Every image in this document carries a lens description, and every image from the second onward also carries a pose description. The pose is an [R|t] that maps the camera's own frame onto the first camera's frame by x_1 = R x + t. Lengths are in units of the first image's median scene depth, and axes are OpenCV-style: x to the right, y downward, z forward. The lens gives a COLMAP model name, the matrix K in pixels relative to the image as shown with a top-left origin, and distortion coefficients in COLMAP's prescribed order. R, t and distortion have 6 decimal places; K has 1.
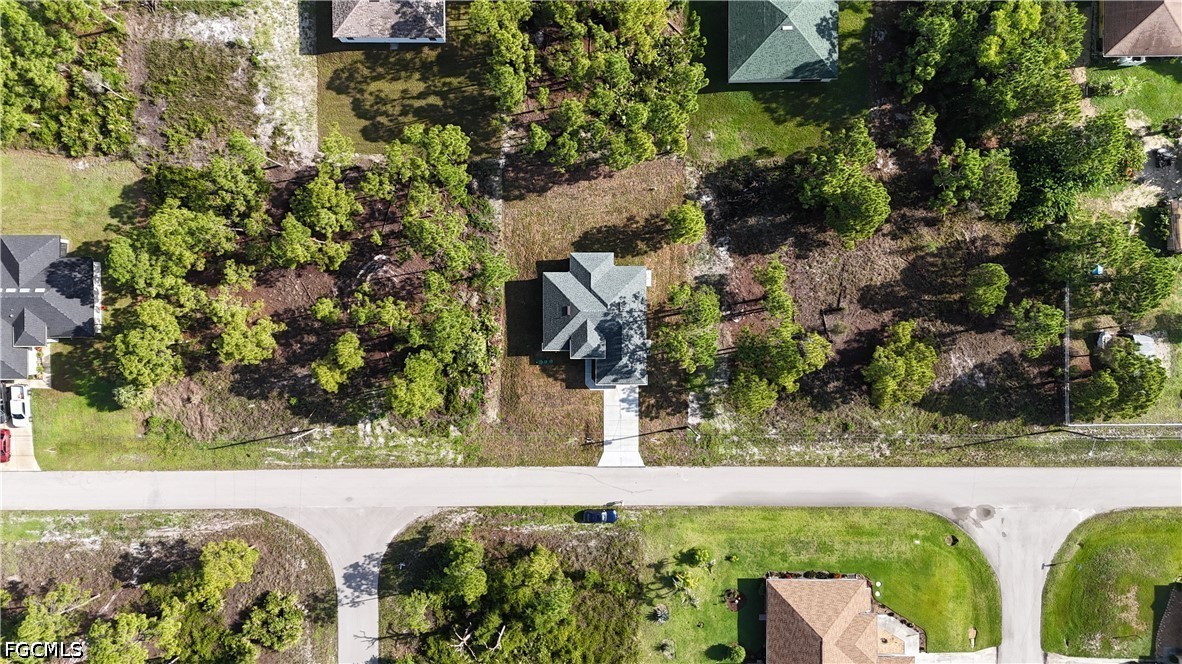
lens RADIAL K [[869.6, 0, 591.0], [0, 869.6, 332.0], [0, 0, 1]] dist [0.111226, -0.163302]
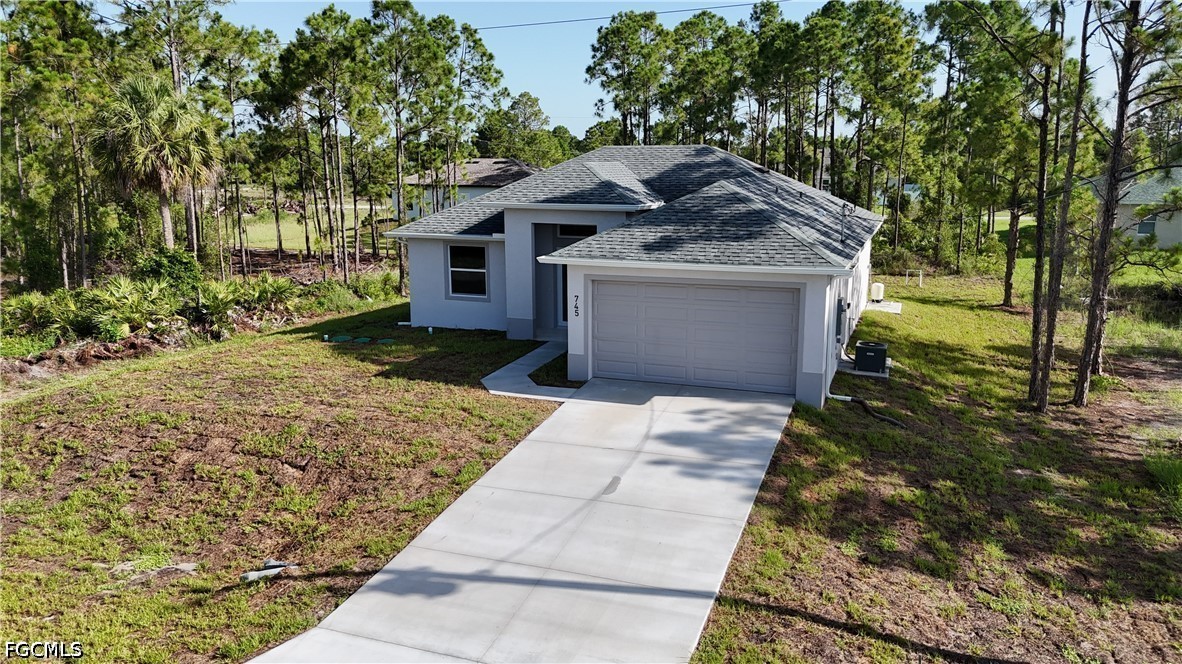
lens RADIAL K [[873.0, 0, 591.0], [0, 873.0, 332.0], [0, 0, 1]] dist [0.057958, -0.061964]
pose [[0.935001, 0.079811, -0.345549, 0.073081], [-0.354184, 0.160409, -0.921316, 0.209322], [-0.018102, 0.983819, 0.178251, 0.951550]]
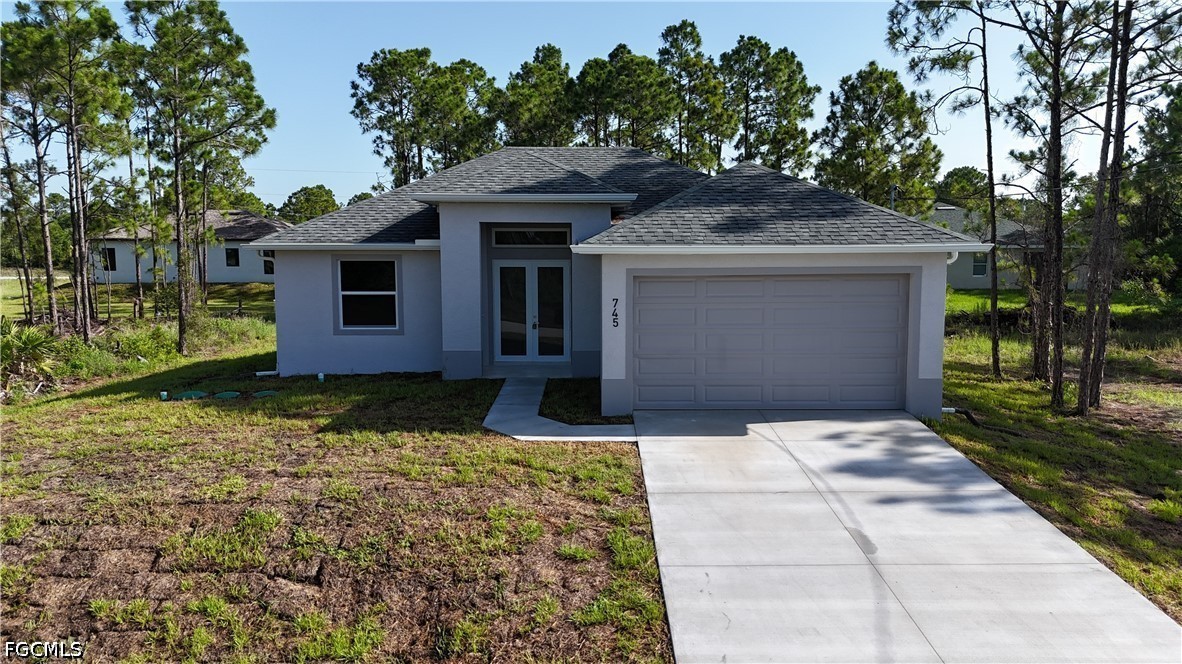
lens RADIAL K [[873.0, 0, 591.0], [0, 873.0, 332.0], [0, 0, 1]] dist [0.057958, -0.061964]
pose [[0.999927, 0.012048, 0.000186, 0.008254], [-0.000807, 0.082336, -0.996604, 0.178071], [-0.012022, 0.996532, 0.082340, 0.969217]]
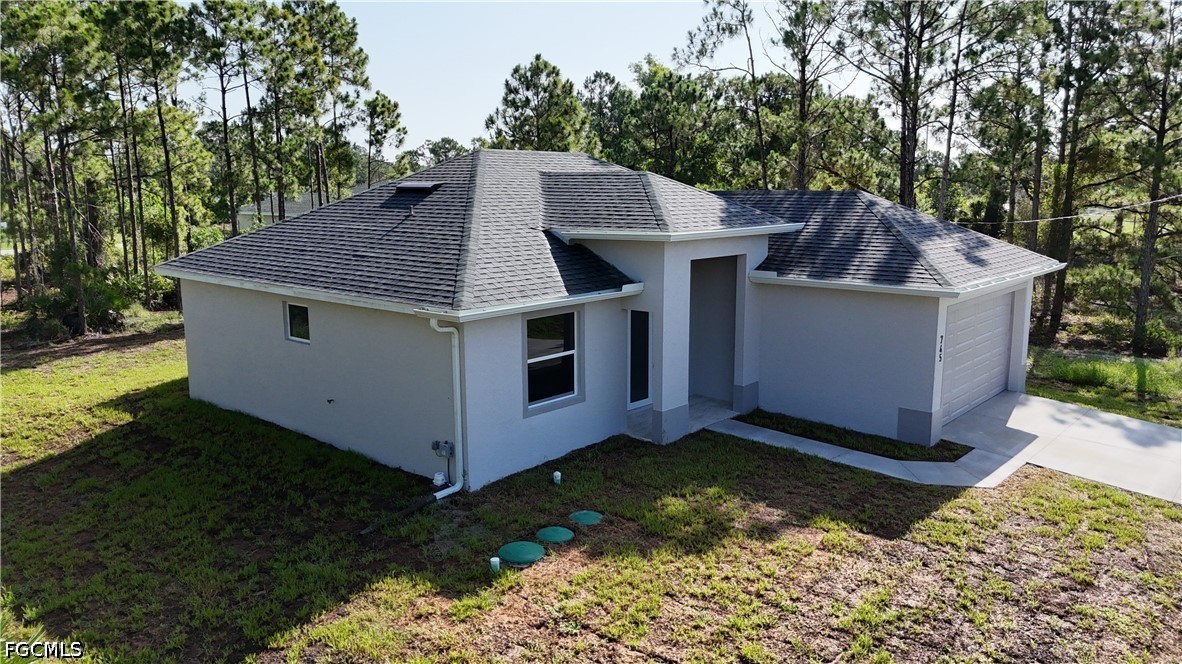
lens RADIAL K [[869.6, 0, 591.0], [0, 869.6, 332.0], [0, 0, 1]] dist [0.111226, -0.163302]
pose [[0.655909, -0.111057, 0.746625, -0.121831], [0.754770, 0.083066, -0.650709, 0.100131], [0.010247, 0.990336, 0.138306, 0.955429]]
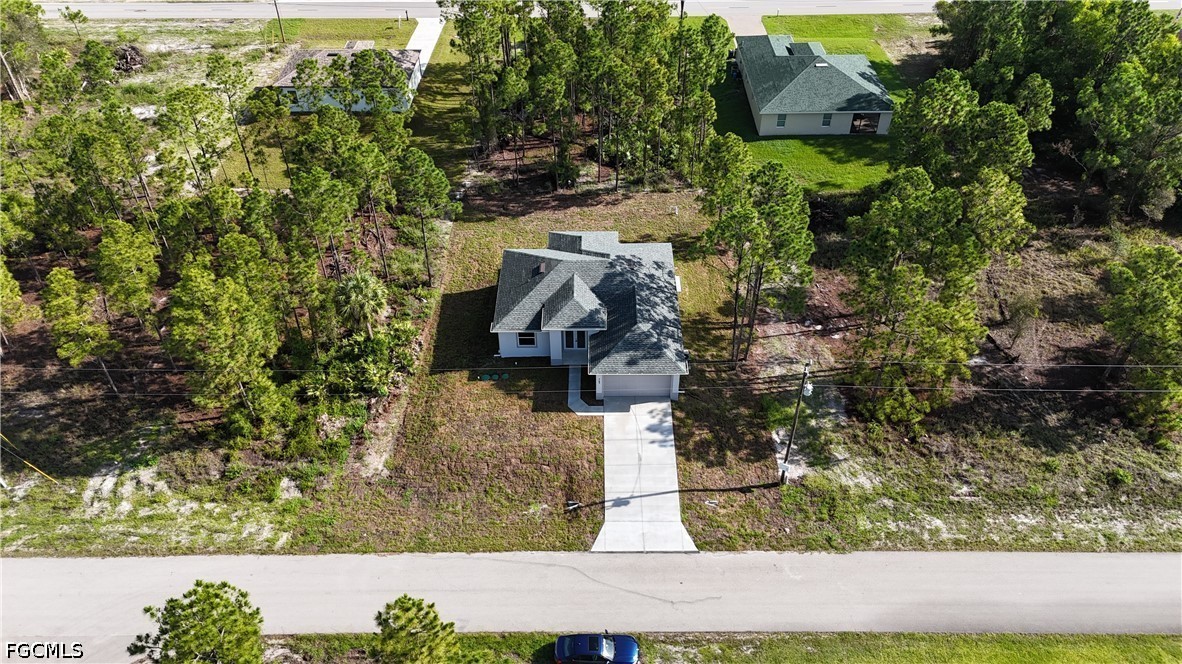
lens RADIAL K [[873.0, 0, 591.0], [0, 873.0, 332.0], [0, 0, 1]] dist [0.057958, -0.061964]
pose [[0.999963, 0.008535, -0.000940, 0.006978], [-0.006073, 0.625608, -0.780114, 0.431943], [-0.006070, 0.780091, 0.625637, 0.637272]]
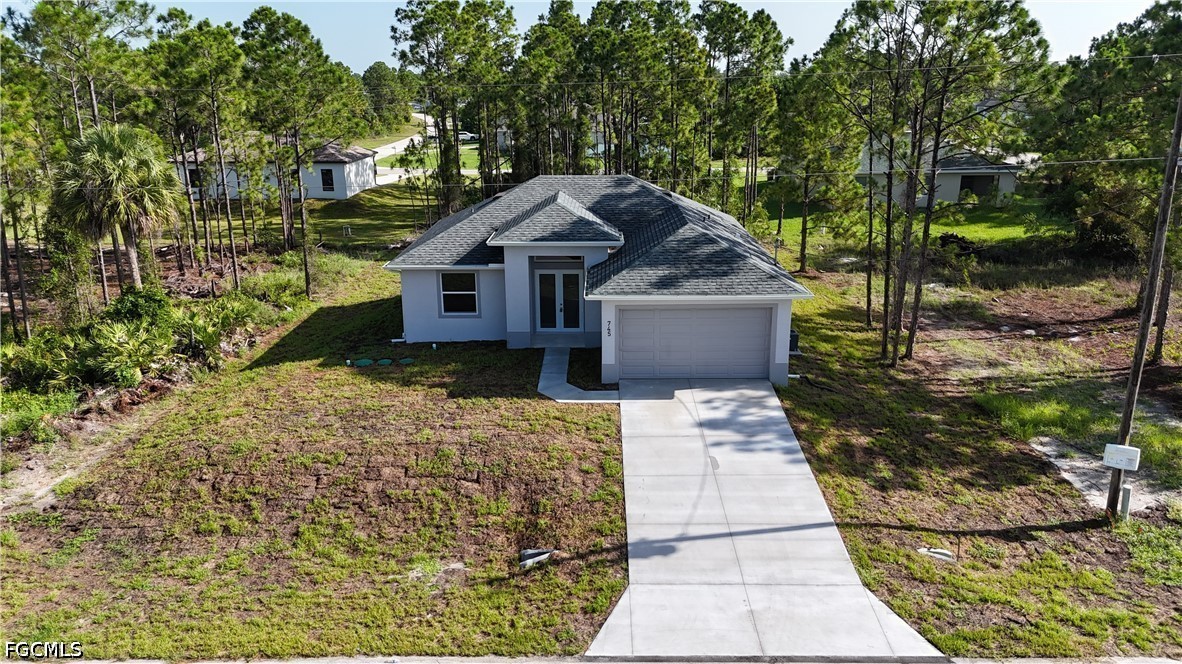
lens RADIAL K [[869.6, 0, 591.0], [0, 869.6, 332.0], [0, 0, 1]] dist [0.111226, -0.163302]
pose [[0.999908, 0.010105, -0.009017, 0.009082], [-0.011279, 0.252774, -0.967460, 0.271847], [-0.007497, 0.967473, 0.252865, 0.920679]]
